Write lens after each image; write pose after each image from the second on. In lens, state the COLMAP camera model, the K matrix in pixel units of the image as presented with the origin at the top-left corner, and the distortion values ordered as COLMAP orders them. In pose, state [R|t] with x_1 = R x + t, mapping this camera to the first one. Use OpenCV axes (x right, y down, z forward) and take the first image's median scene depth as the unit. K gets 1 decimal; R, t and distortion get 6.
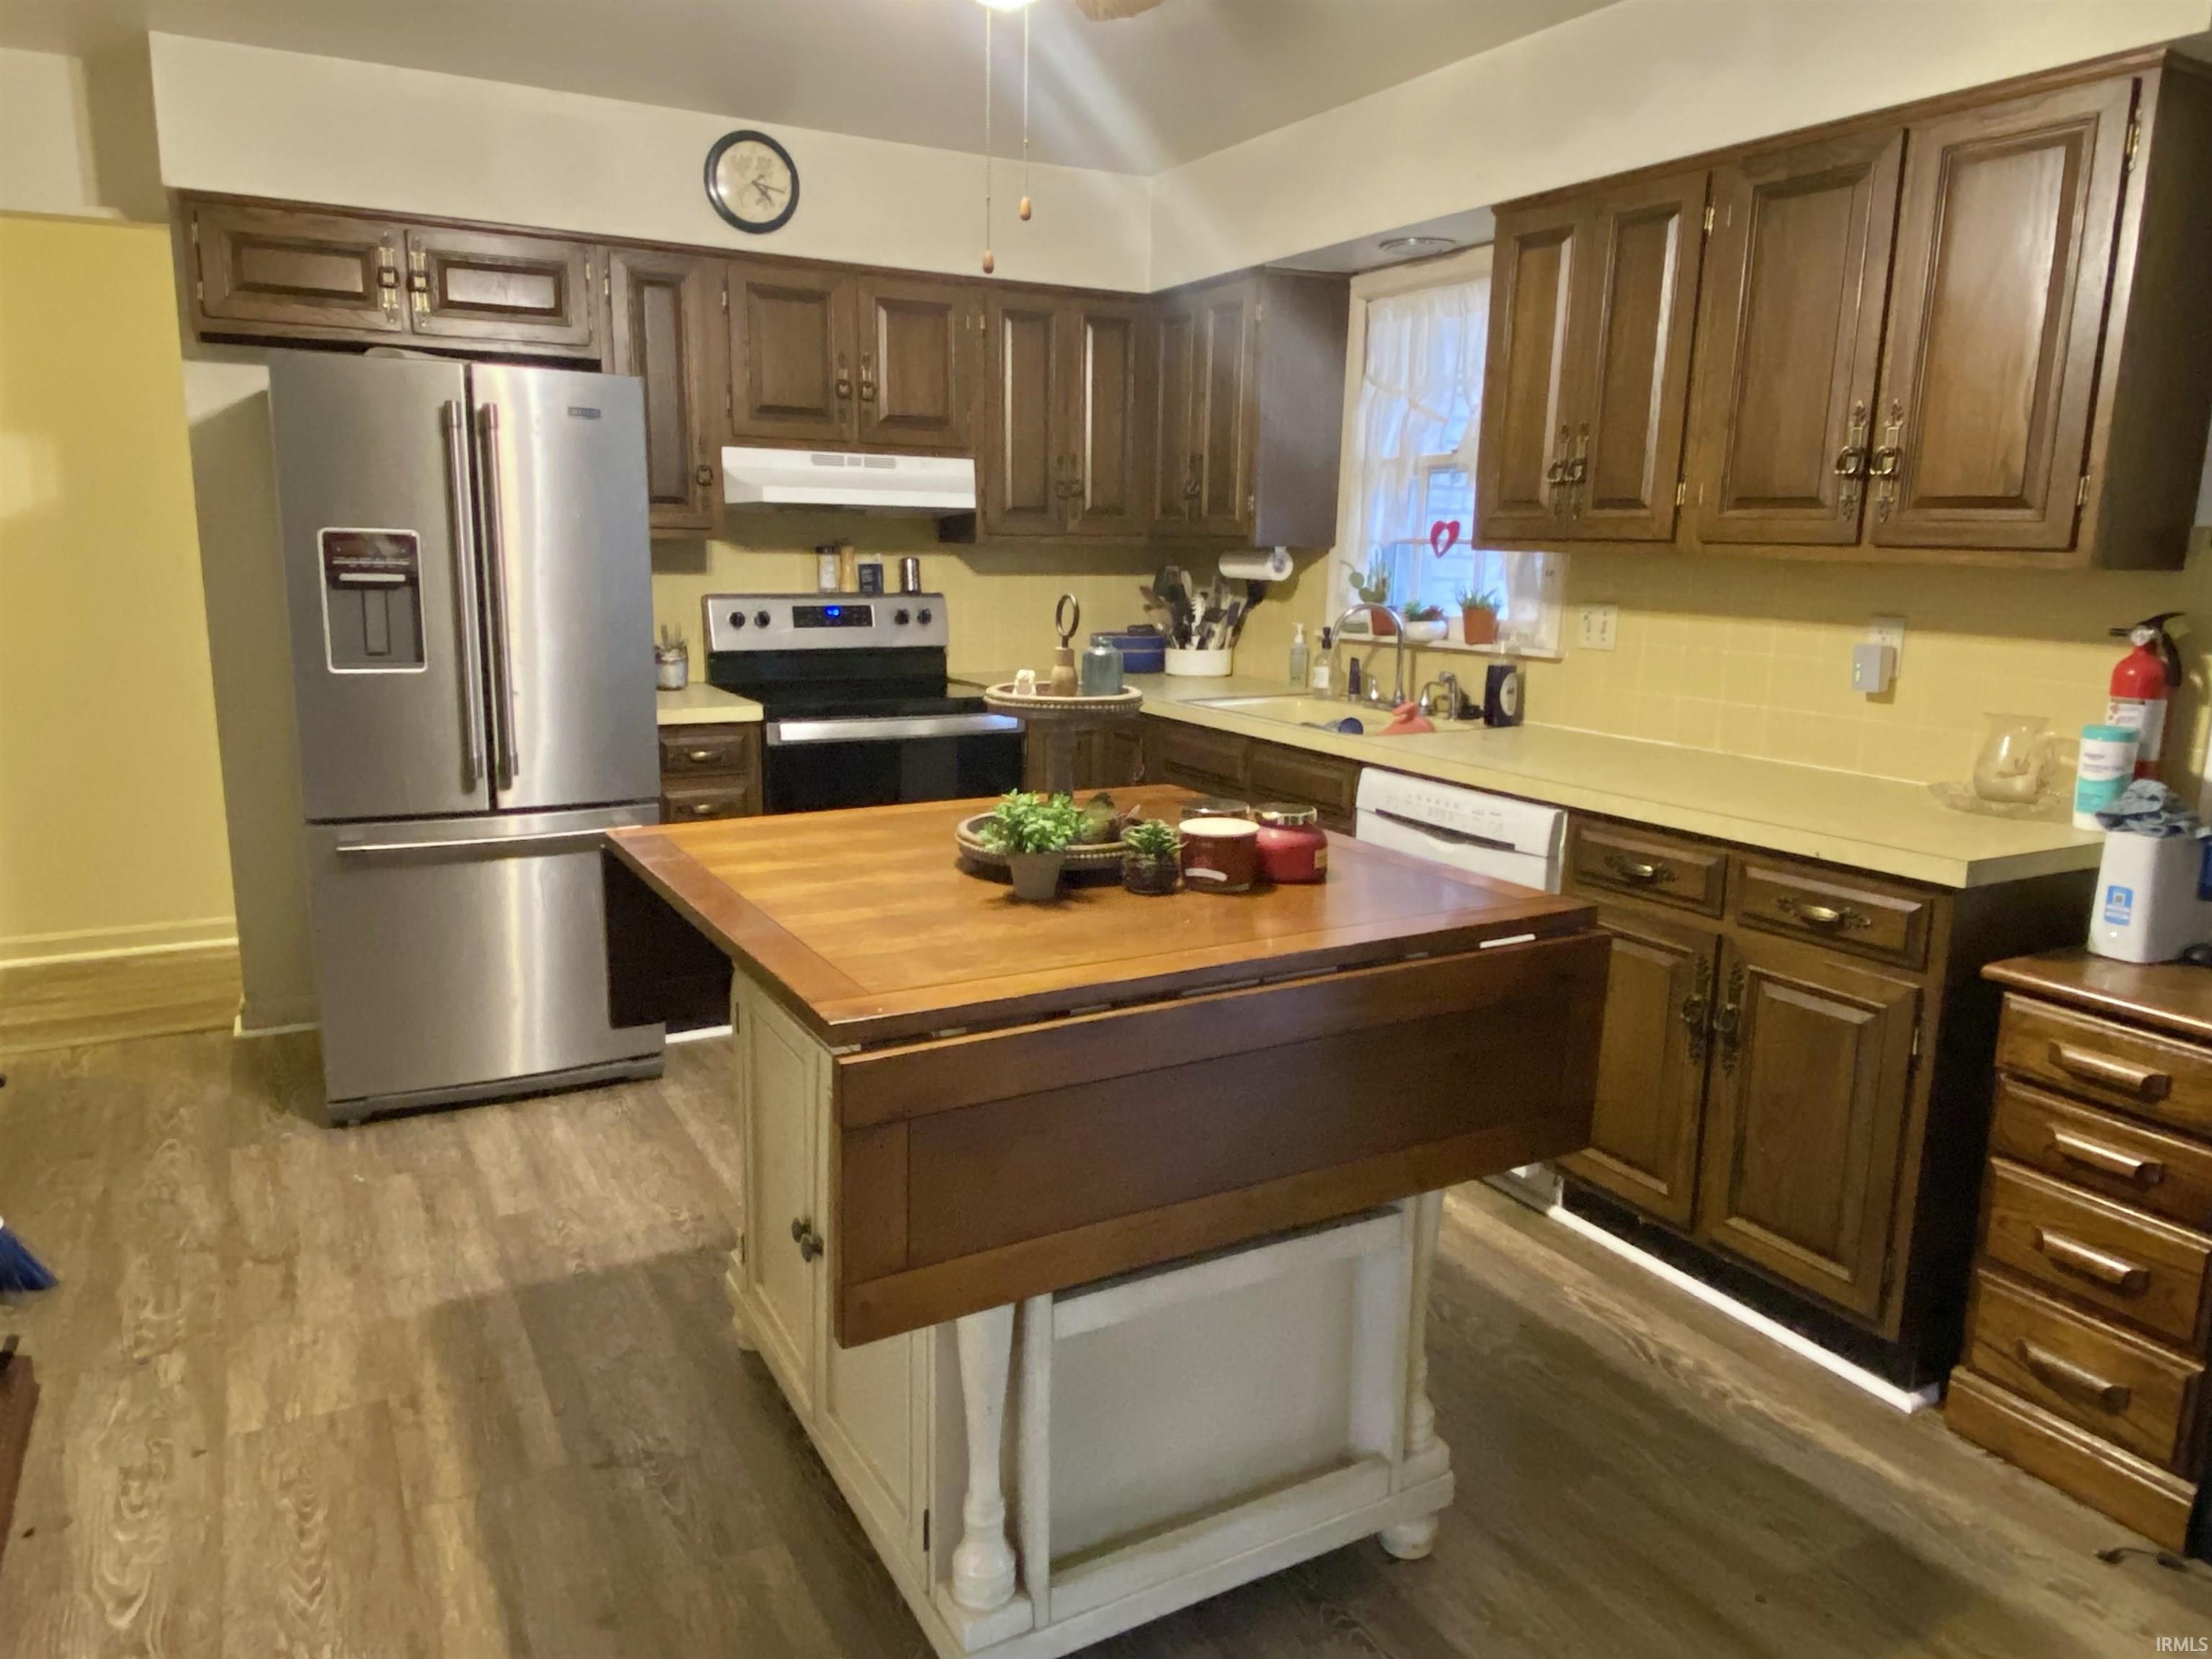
lens RADIAL K [[1567.2, 0, 1074.7], [0, 1567.2, 861.4], [0, 0, 1]] dist [0.021949, -0.021115]
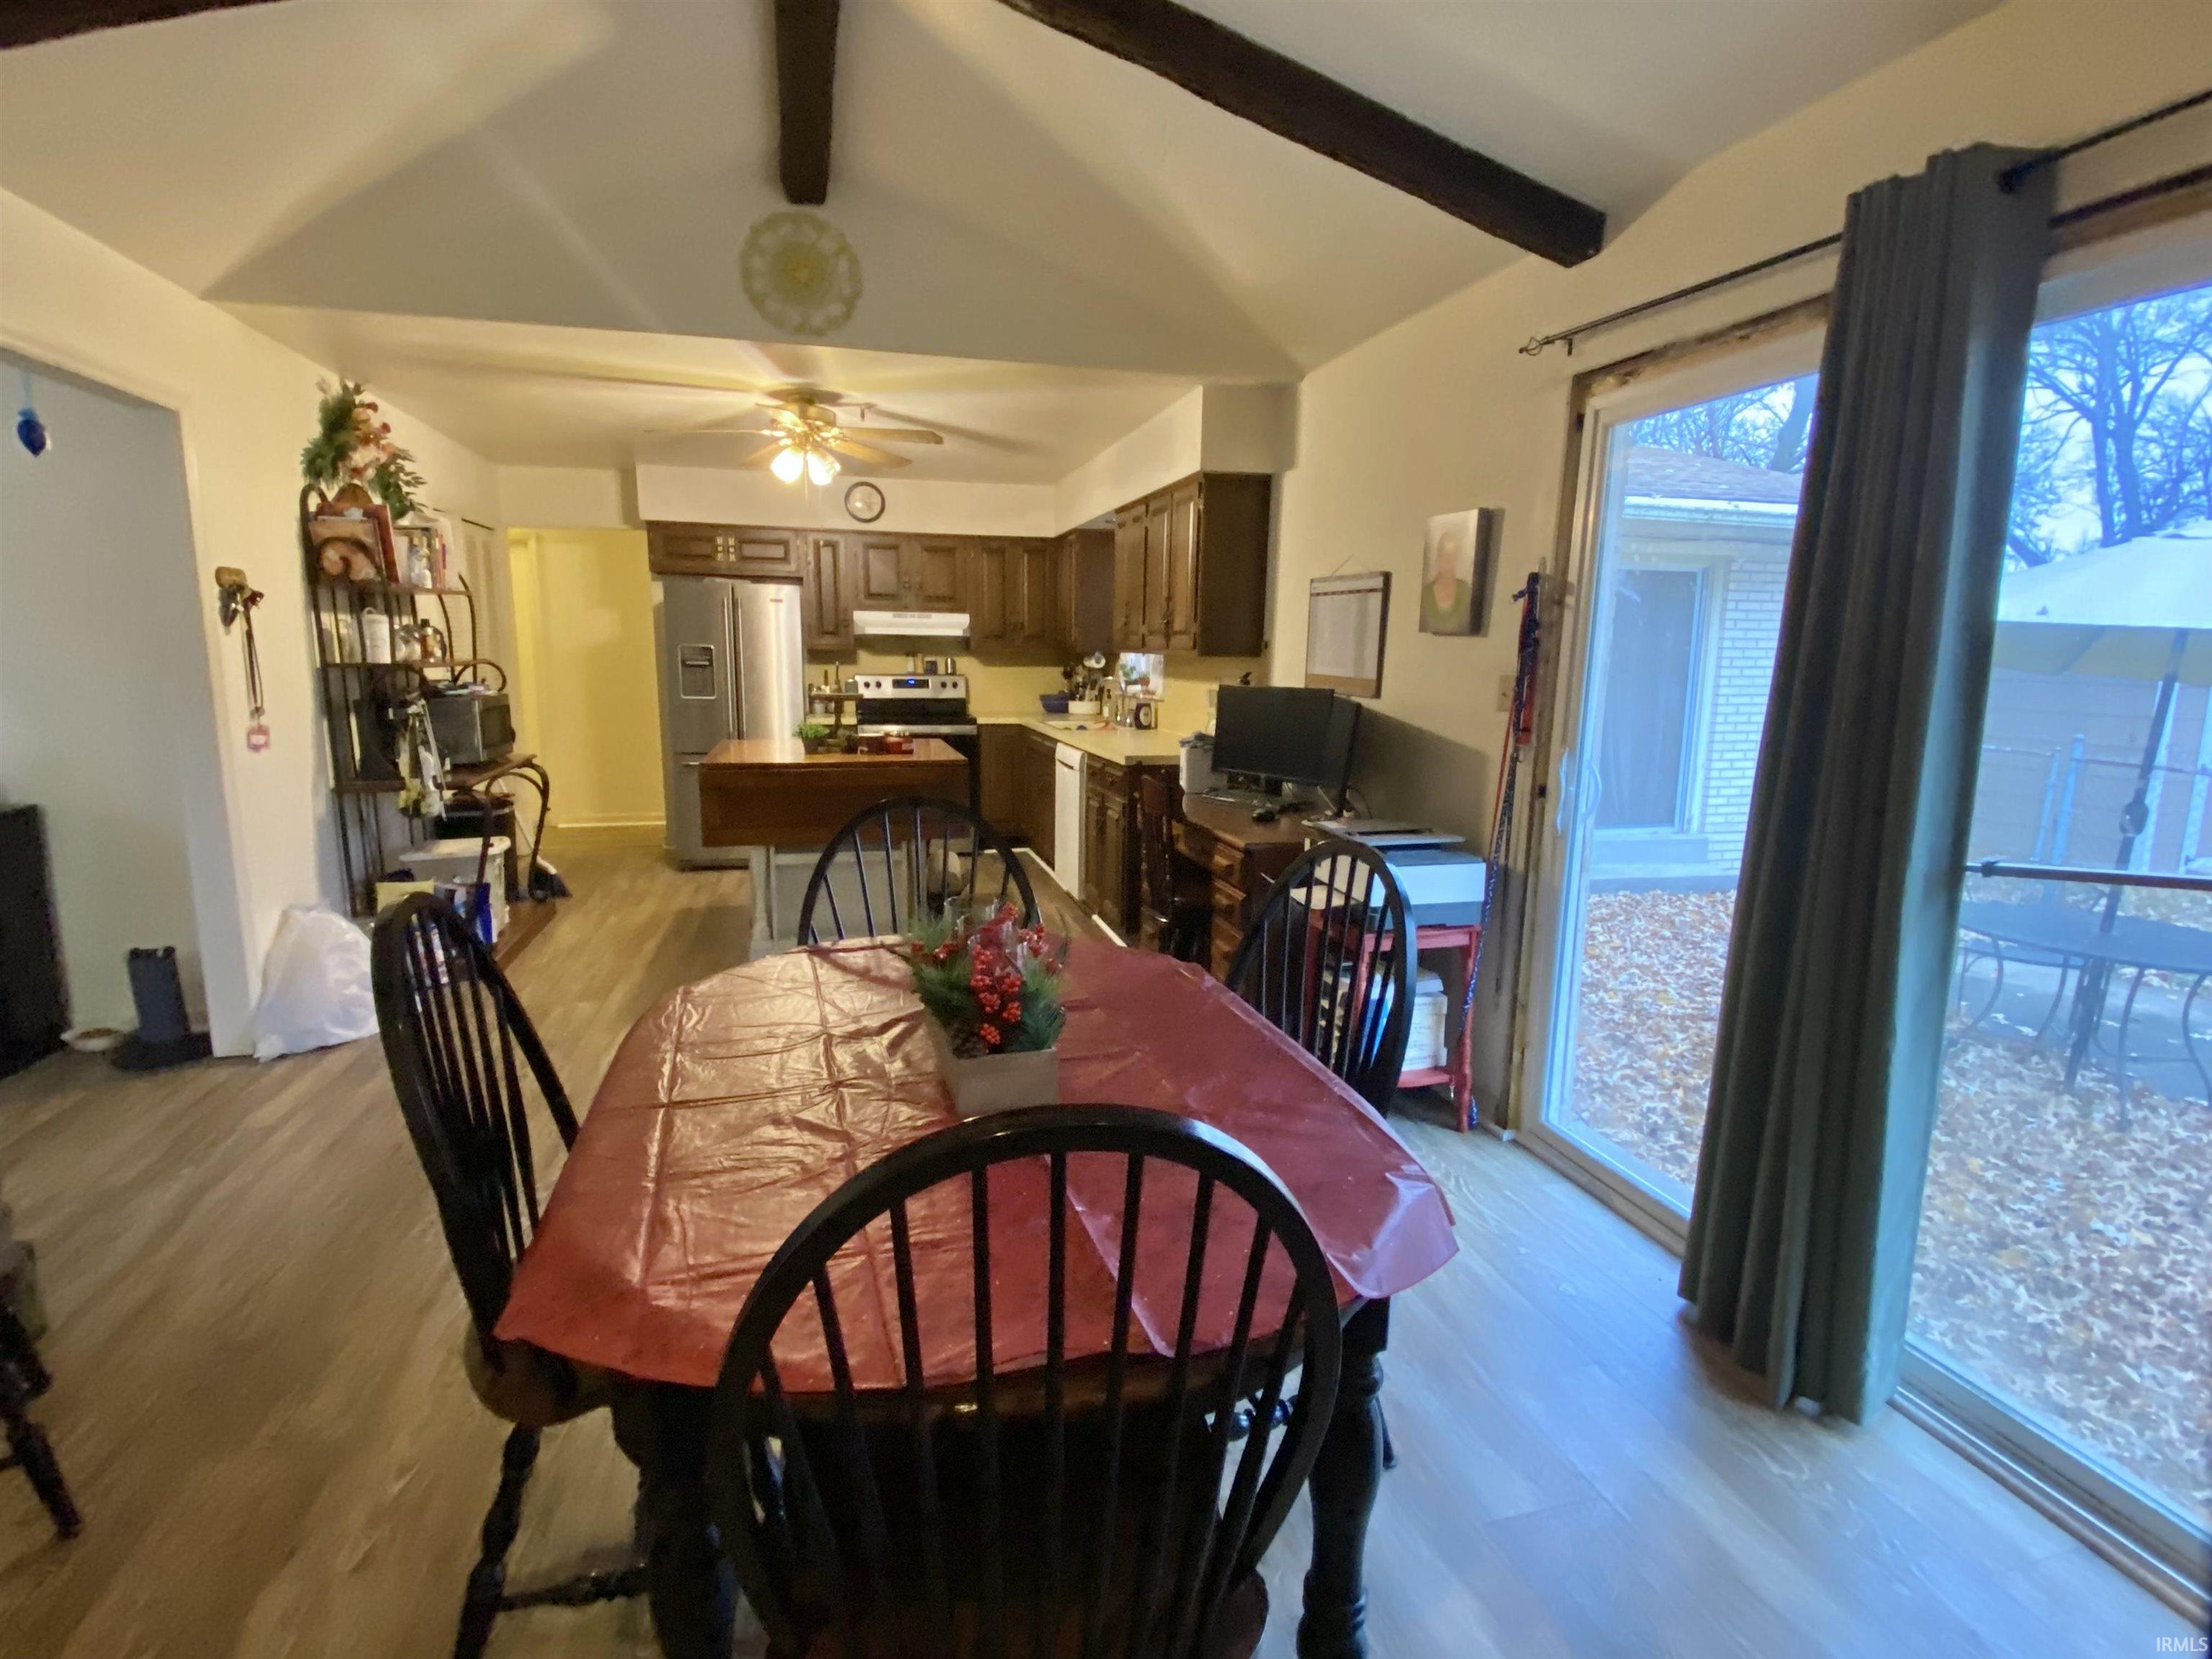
lens RADIAL K [[1181.2, 0, 1080.0], [0, 1181.2, 860.0], [0, 0, 1]] dist [0.018092, -0.022441]
pose [[0.962819, 0.041719, -0.266905, 0.612611], [-0.050342, 0.998405, -0.025543, 0.144075], [0.265414, 0.038030, 0.963384, -0.632357]]
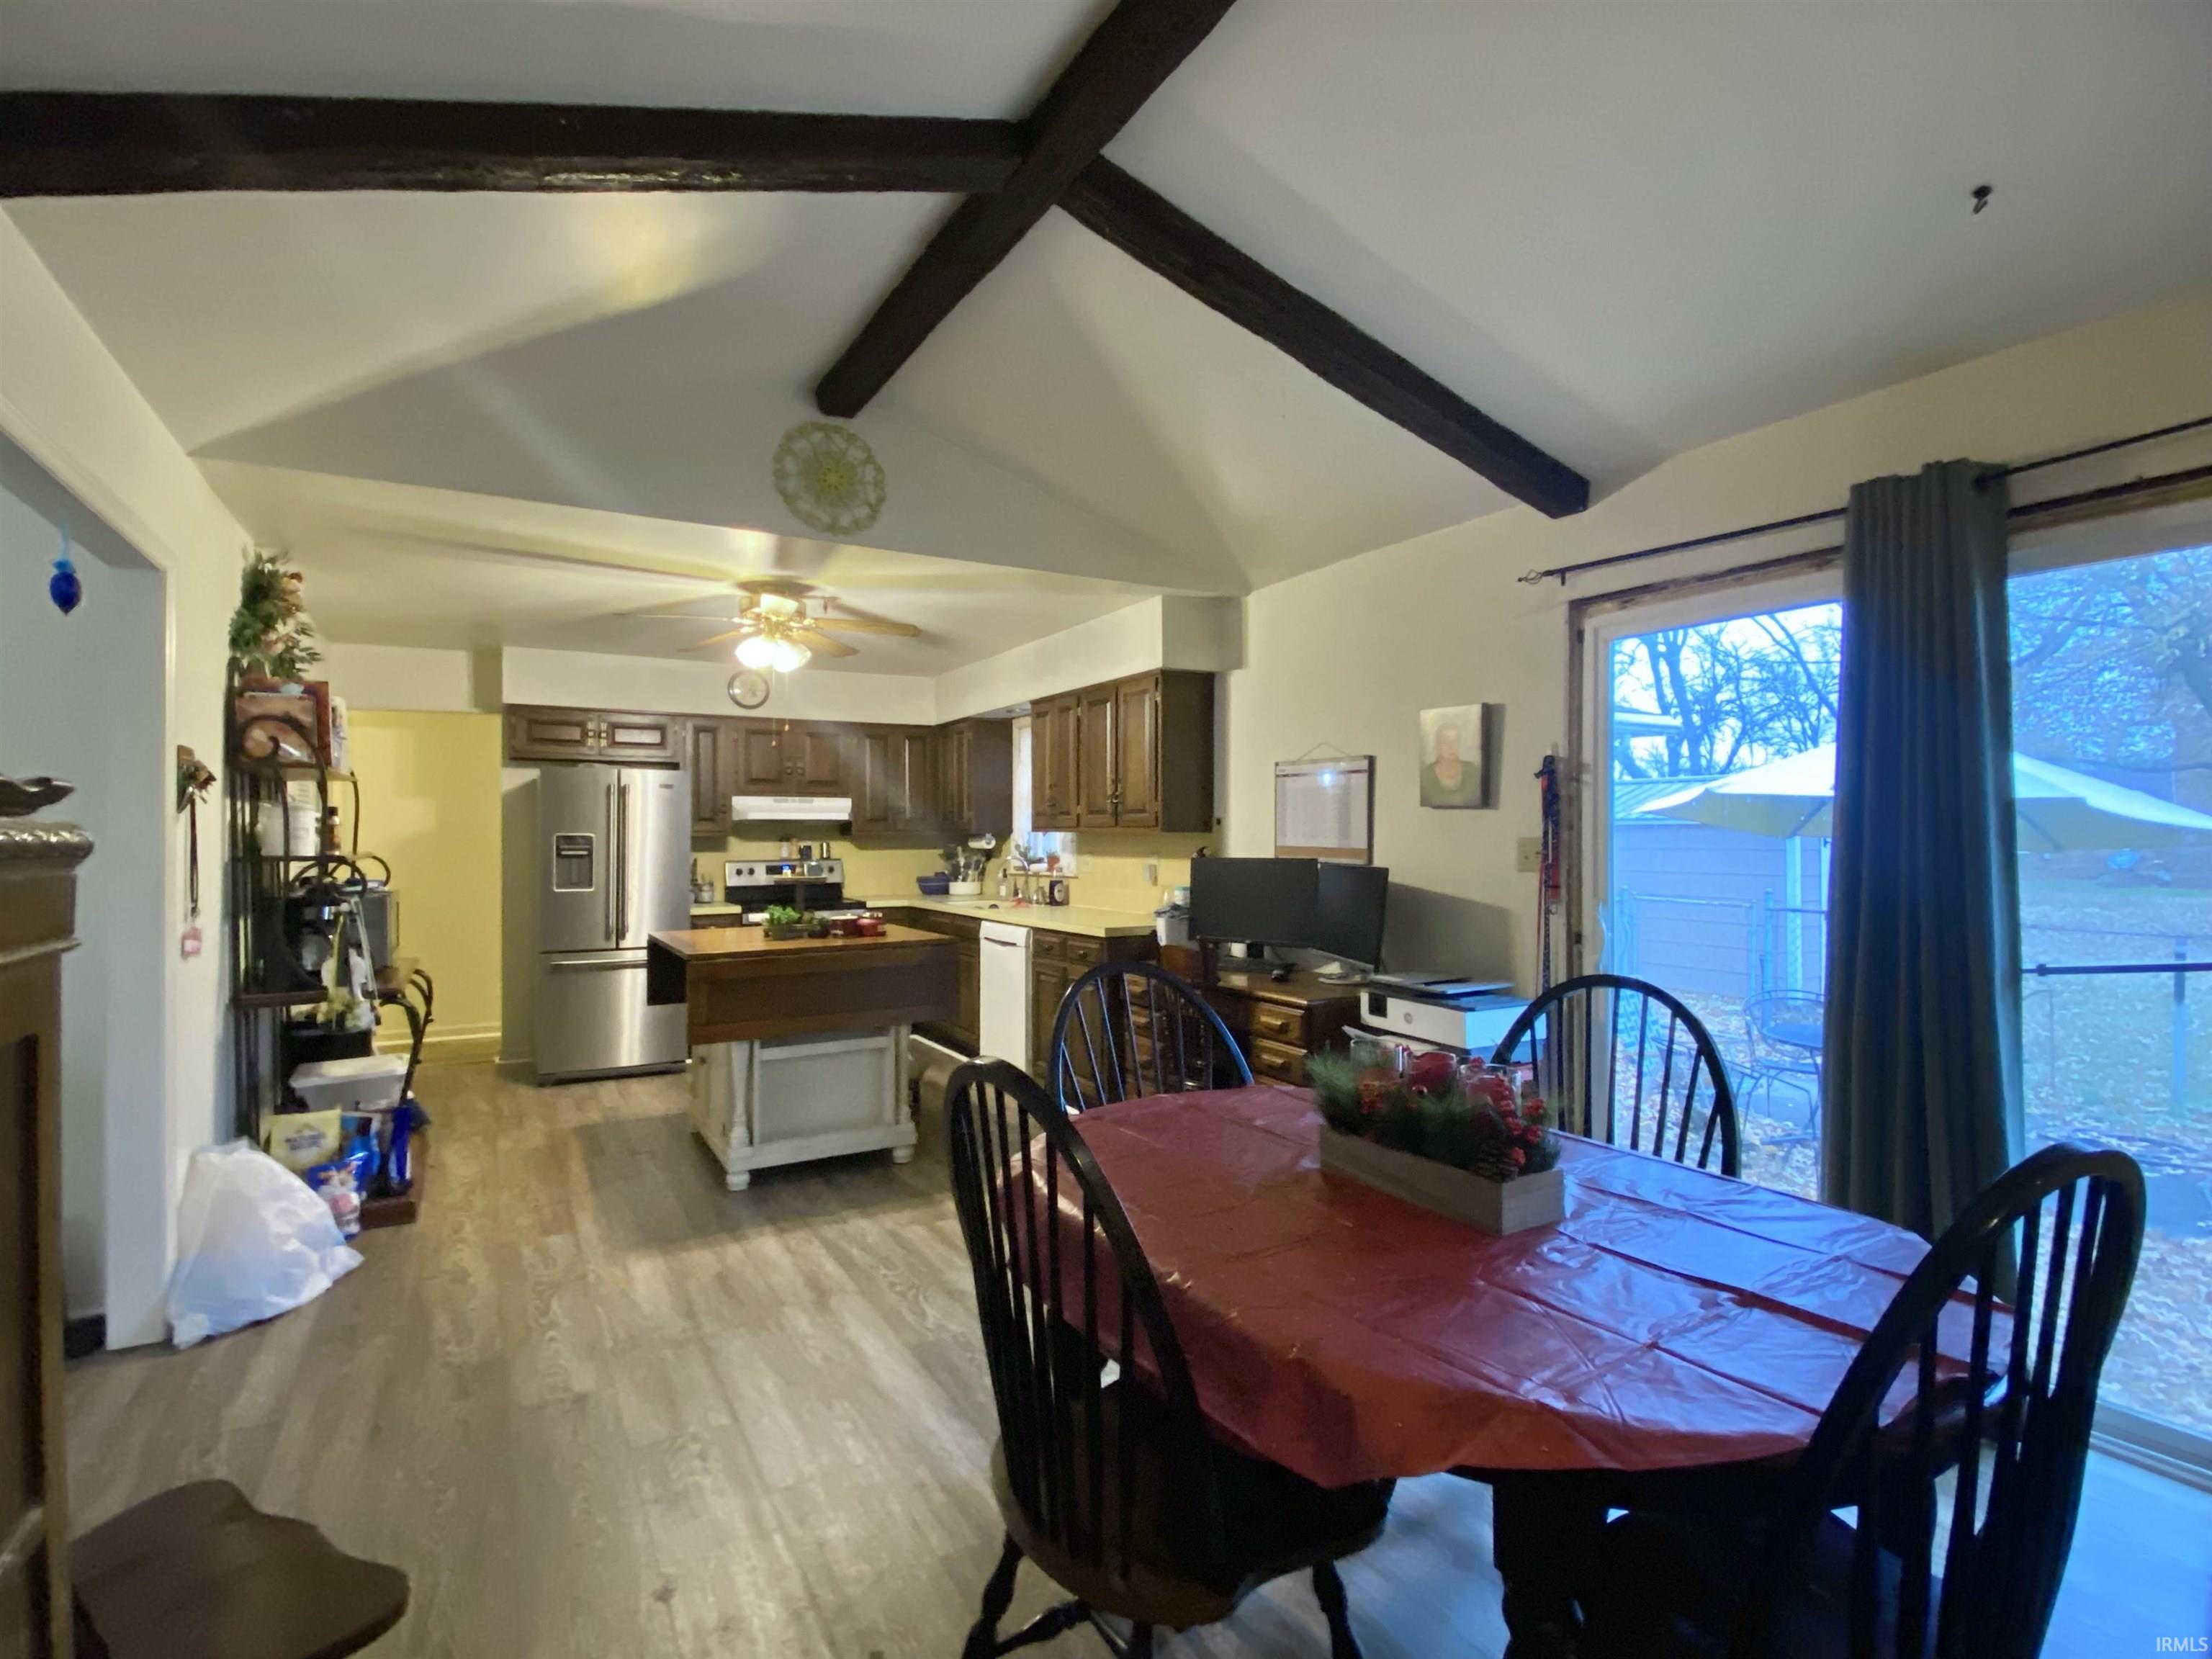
lens RADIAL K [[1181.2, 0, 1118.3], [0, 1181.2, 813.9], [0, 0, 1]] dist [0.018092, -0.022441]
pose [[0.999616, -0.022467, 0.016205, 0.319740], [0.025518, 0.974474, -0.223045, 0.165492], [-0.010780, 0.223373, 0.974673, -0.706047]]
